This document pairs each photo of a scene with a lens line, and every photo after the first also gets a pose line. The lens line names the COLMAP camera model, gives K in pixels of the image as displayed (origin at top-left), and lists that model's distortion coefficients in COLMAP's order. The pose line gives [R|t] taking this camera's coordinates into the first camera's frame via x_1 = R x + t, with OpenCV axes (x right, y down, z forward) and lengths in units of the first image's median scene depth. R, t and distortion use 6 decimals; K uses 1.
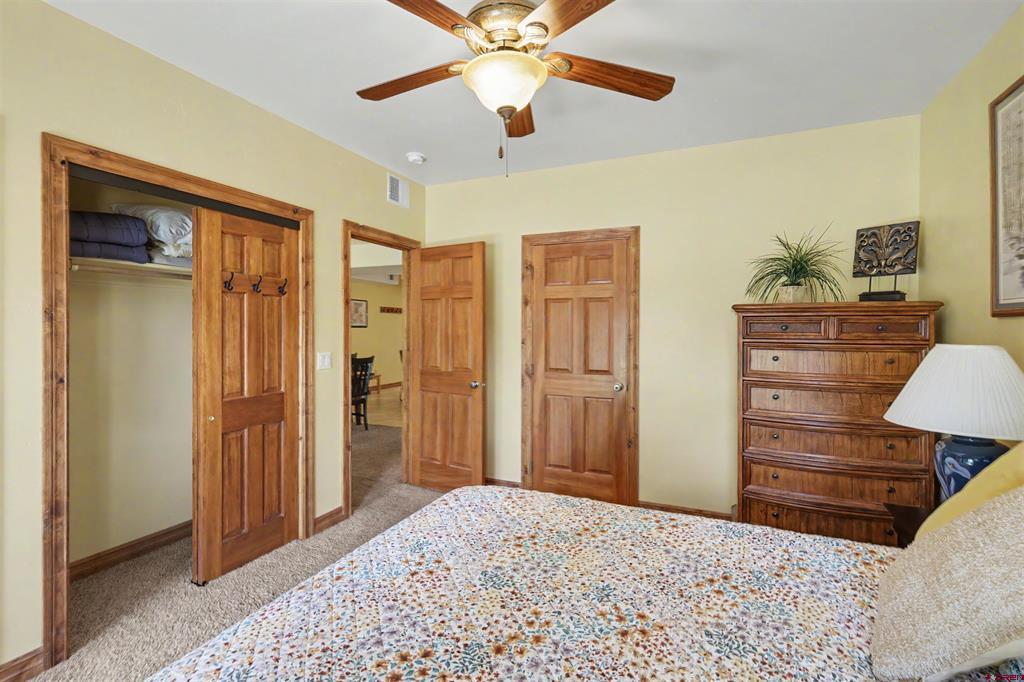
lens RADIAL K [[480.4, 0, 522.9], [0, 480.4, 330.1], [0, 0, 1]] dist [0.001090, 0.000196]
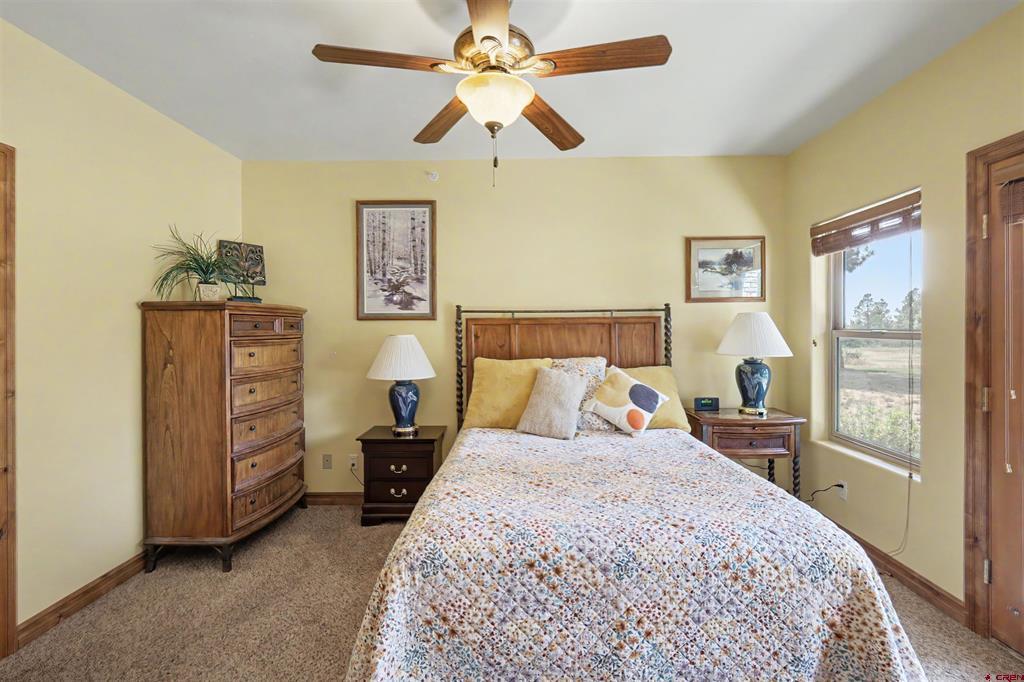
lens RADIAL K [[456.4, 0, 511.9], [0, 456.4, 328.2], [0, 0, 1]] dist [0.002002, 0.000136]
pose [[-0.372541, -0.002875, 0.928011, -0.493961], [0.003625, 0.999983, 0.004553, -0.001723], [-0.928009, 0.005061, -0.372524, 0.662683]]
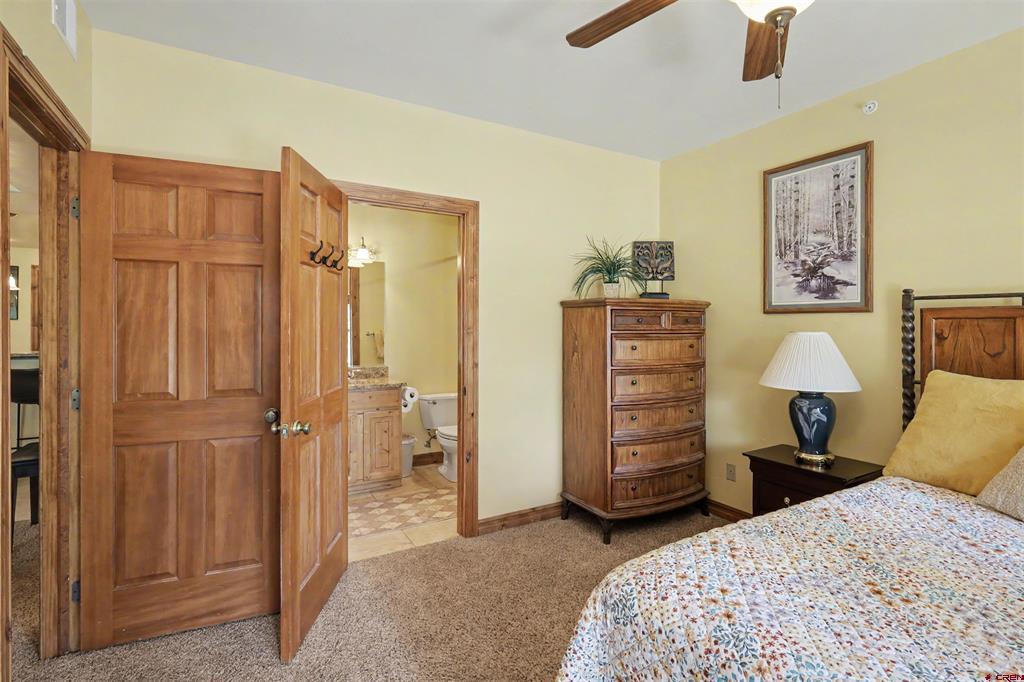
lens RADIAL K [[481.3, 0, 521.1], [0, 481.3, 325.1], [0, 0, 1]] dist [0.003079, 0.000878]
pose [[0.591309, -0.003126, 0.806439, -0.415815], [0.000115, 0.999993, 0.003792, 0.001733], [-0.806445, -0.002150, 0.591305, 0.434256]]
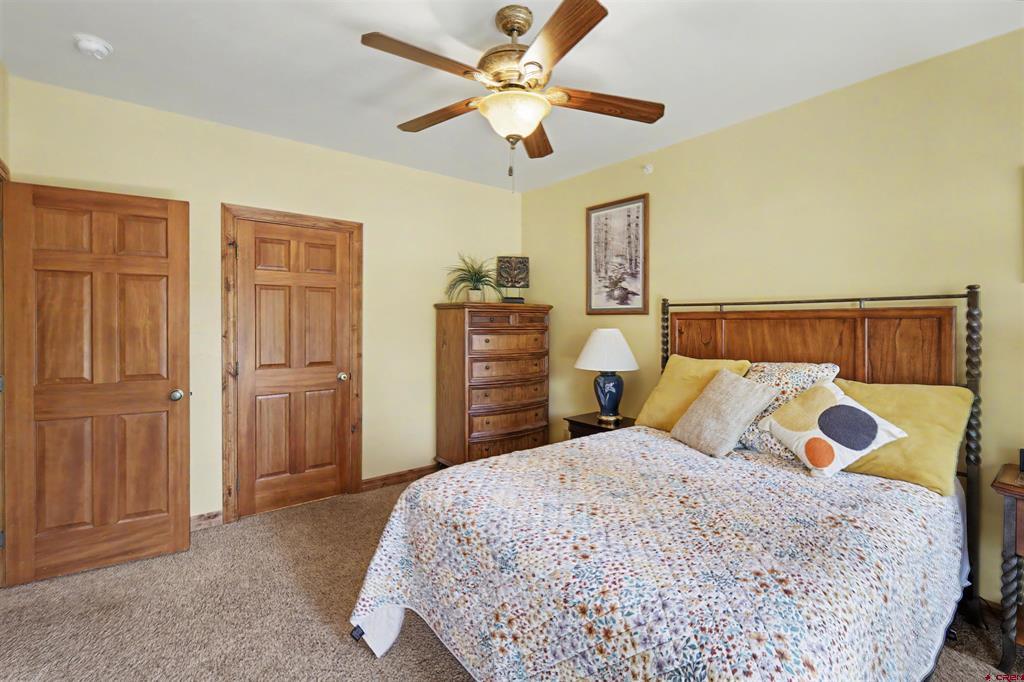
lens RADIAL K [[454.7, 0, 520.0], [0, 454.7, 325.2], [0, 0, 1]] dist [0.002203, 0.000288]
pose [[0.454261, -0.008165, 0.890831, -0.507996], [-0.002266, 0.999944, 0.010321, -0.001708], [-0.890866, -0.006707, 0.454217, 0.231579]]
